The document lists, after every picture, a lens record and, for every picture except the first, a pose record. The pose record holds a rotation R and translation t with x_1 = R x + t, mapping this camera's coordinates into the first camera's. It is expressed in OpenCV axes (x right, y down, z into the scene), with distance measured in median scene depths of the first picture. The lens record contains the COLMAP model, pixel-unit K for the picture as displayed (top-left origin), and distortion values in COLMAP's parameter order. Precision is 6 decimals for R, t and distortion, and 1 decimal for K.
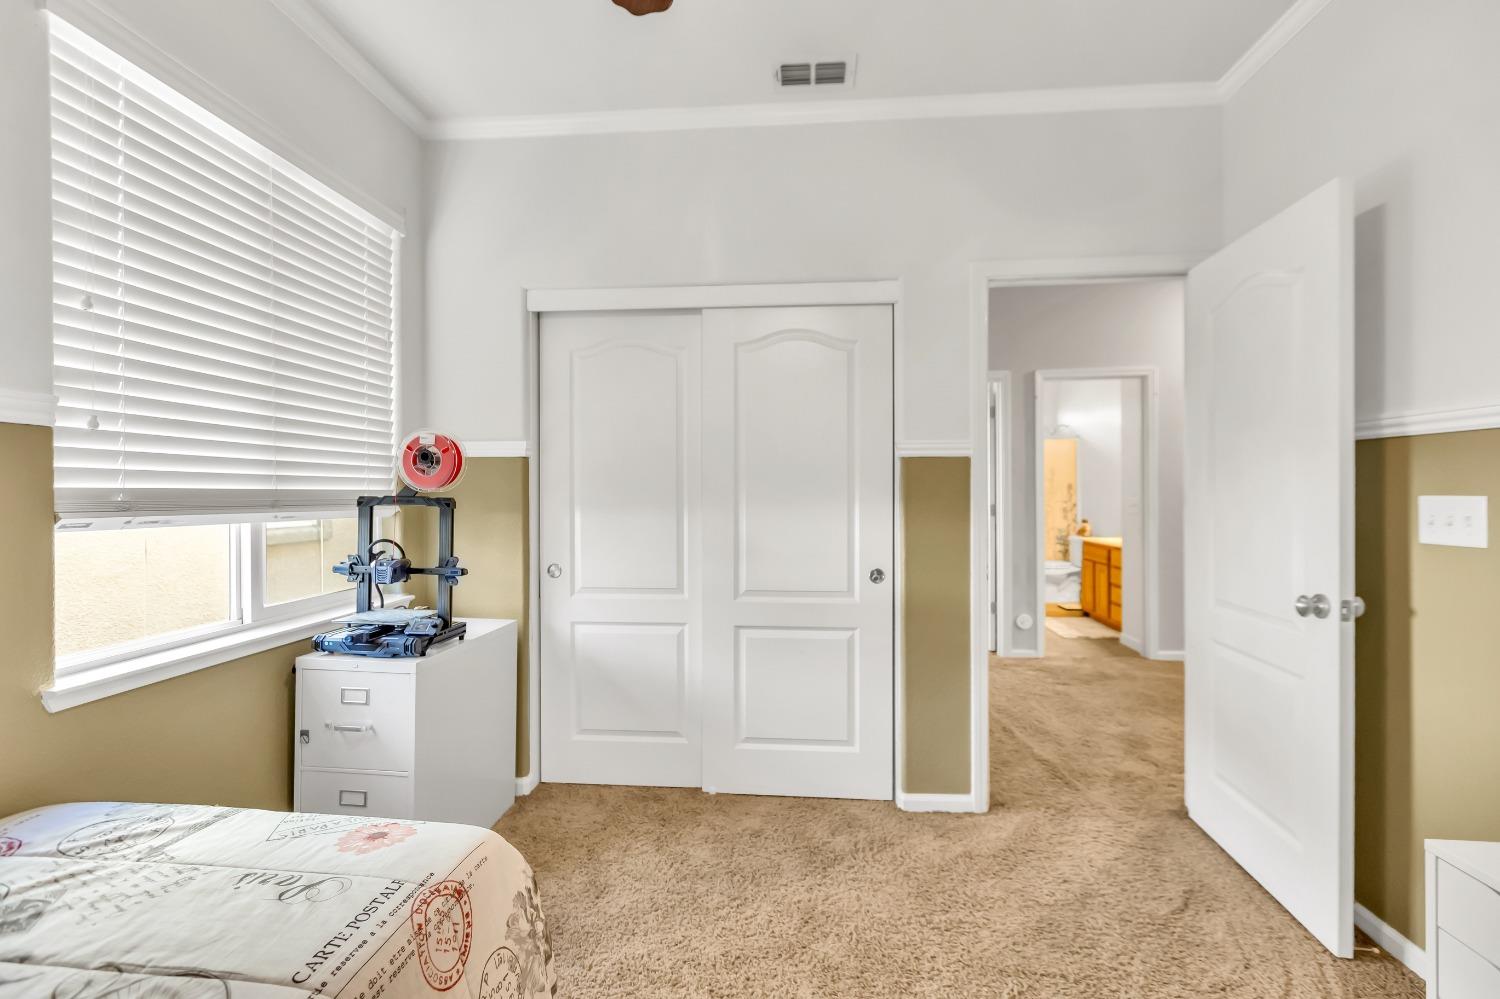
lens RADIAL K [[670.0, 0, 752.2], [0, 670.0, 492.7], [0, 0, 1]] dist [-0.003132, -0.000596]
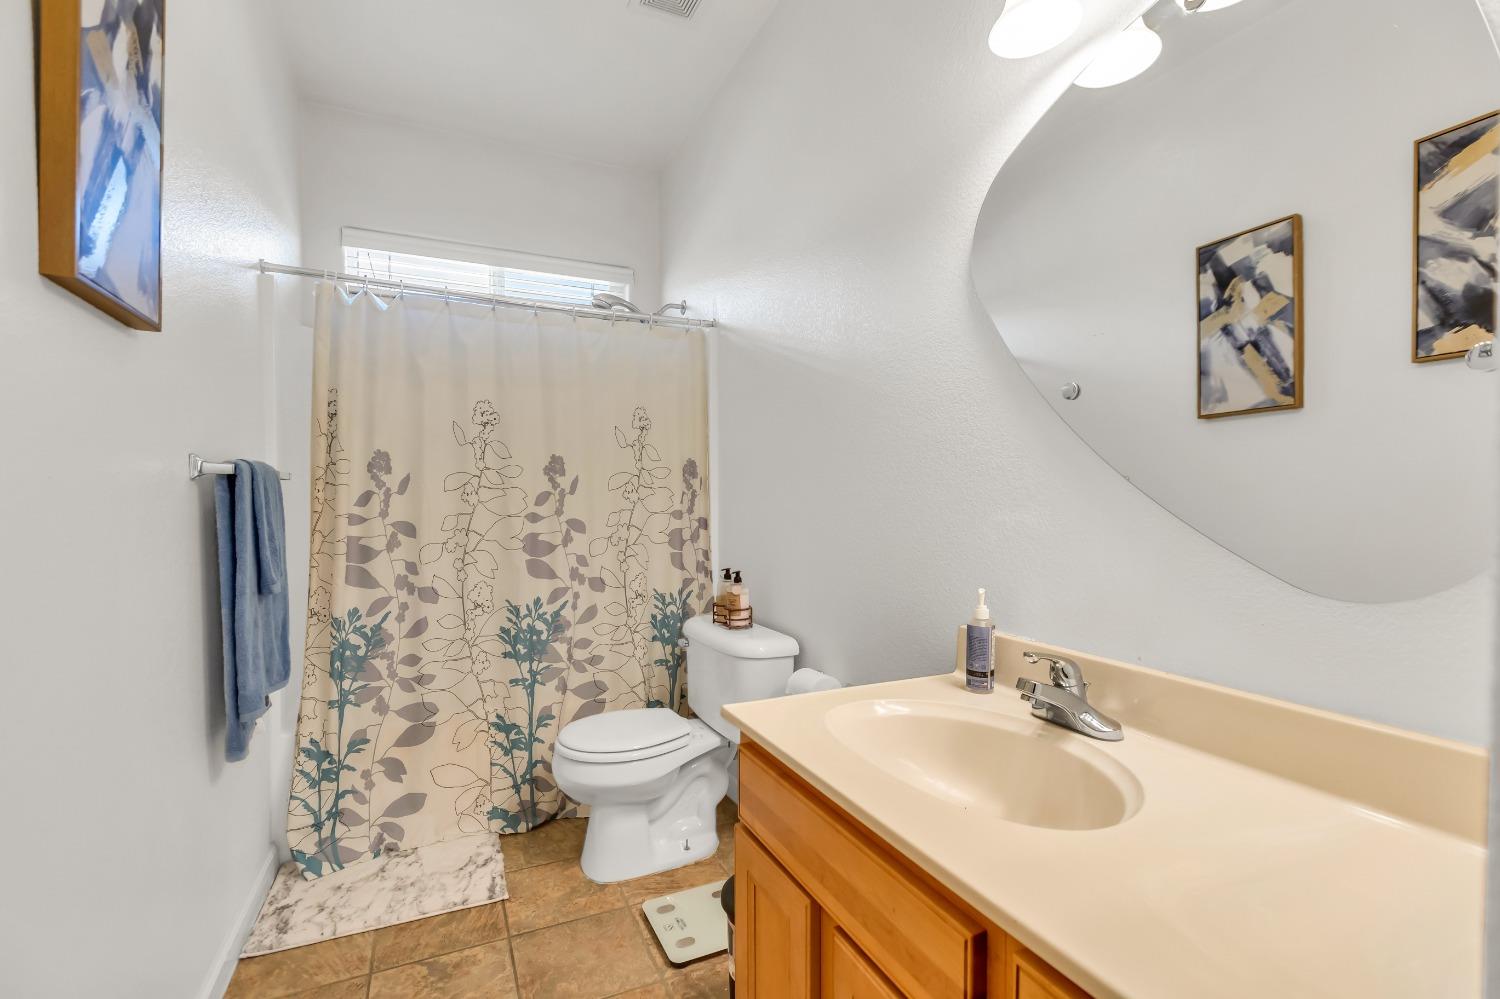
lens RADIAL K [[670.0, 0, 745.5], [0, 670.0, 514.5], [0, 0, 1]] dist [-0.003132, -0.000596]
pose [[0.865642, -0.002957, 0.500654, 0.343531], [-0.003757, 0.999916, 0.012401, 0.010345], [-0.500649, -0.012616, 0.865559, 0.722949]]
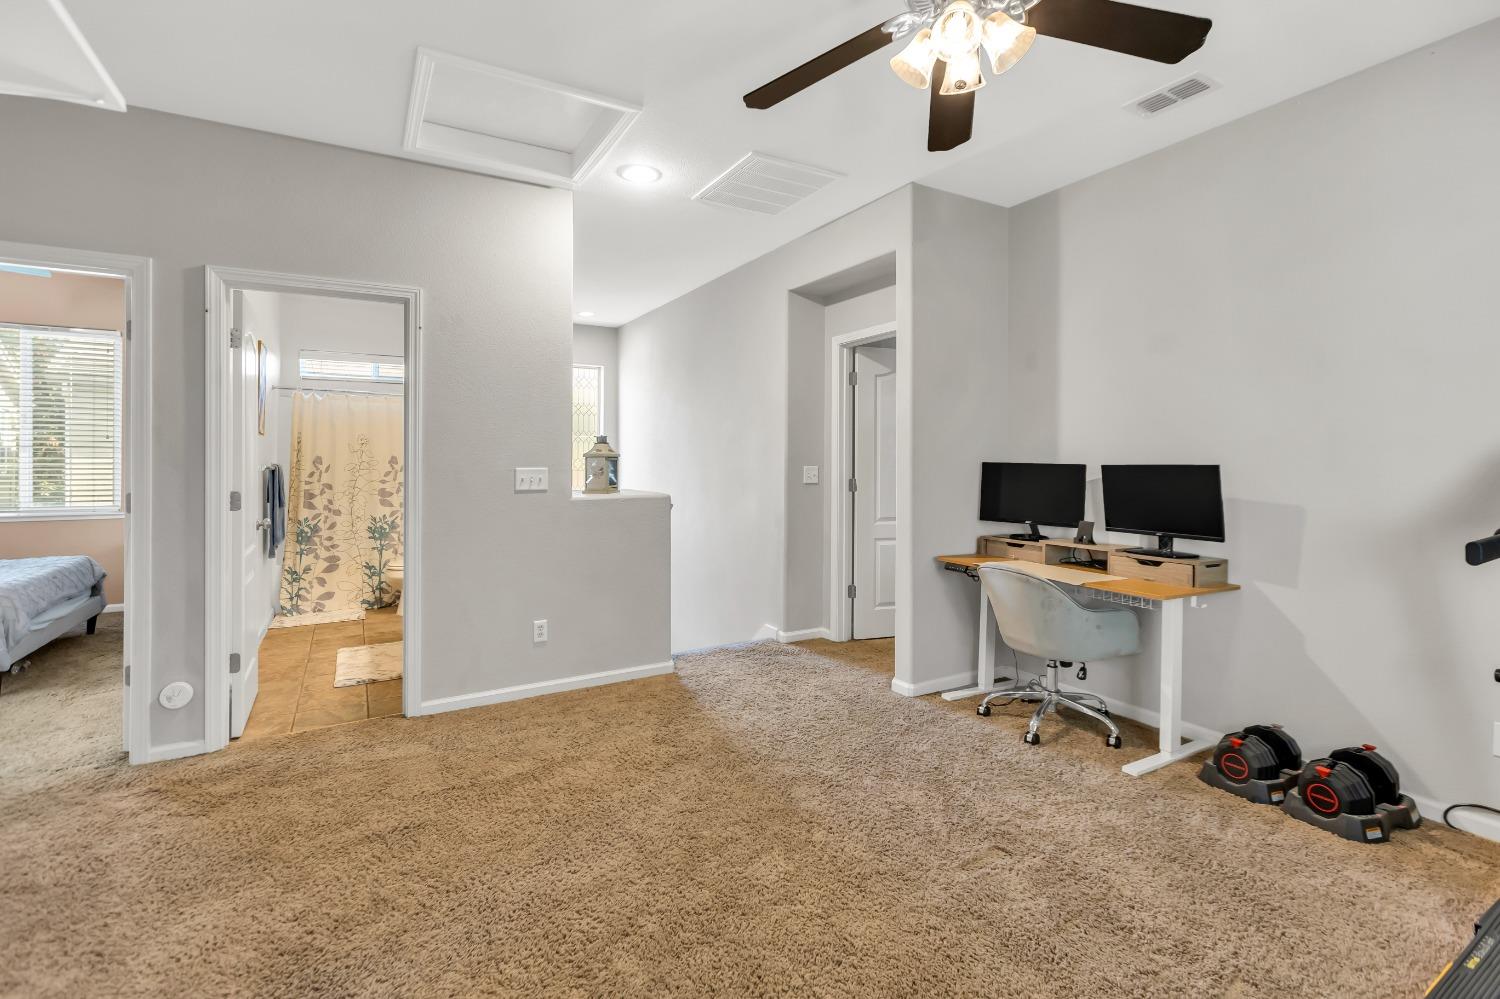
lens RADIAL K [[670.0, 0, 747.8], [0, 670.0, 454.4], [0, 0, 1]] dist [-0.003132, -0.000596]
pose [[0.816832, 0.011171, 0.576768, 0.312585], [-0.002022, 0.999862, -0.016501, -0.003675], [-0.576872, 0.012312, 0.816741, 0.159274]]
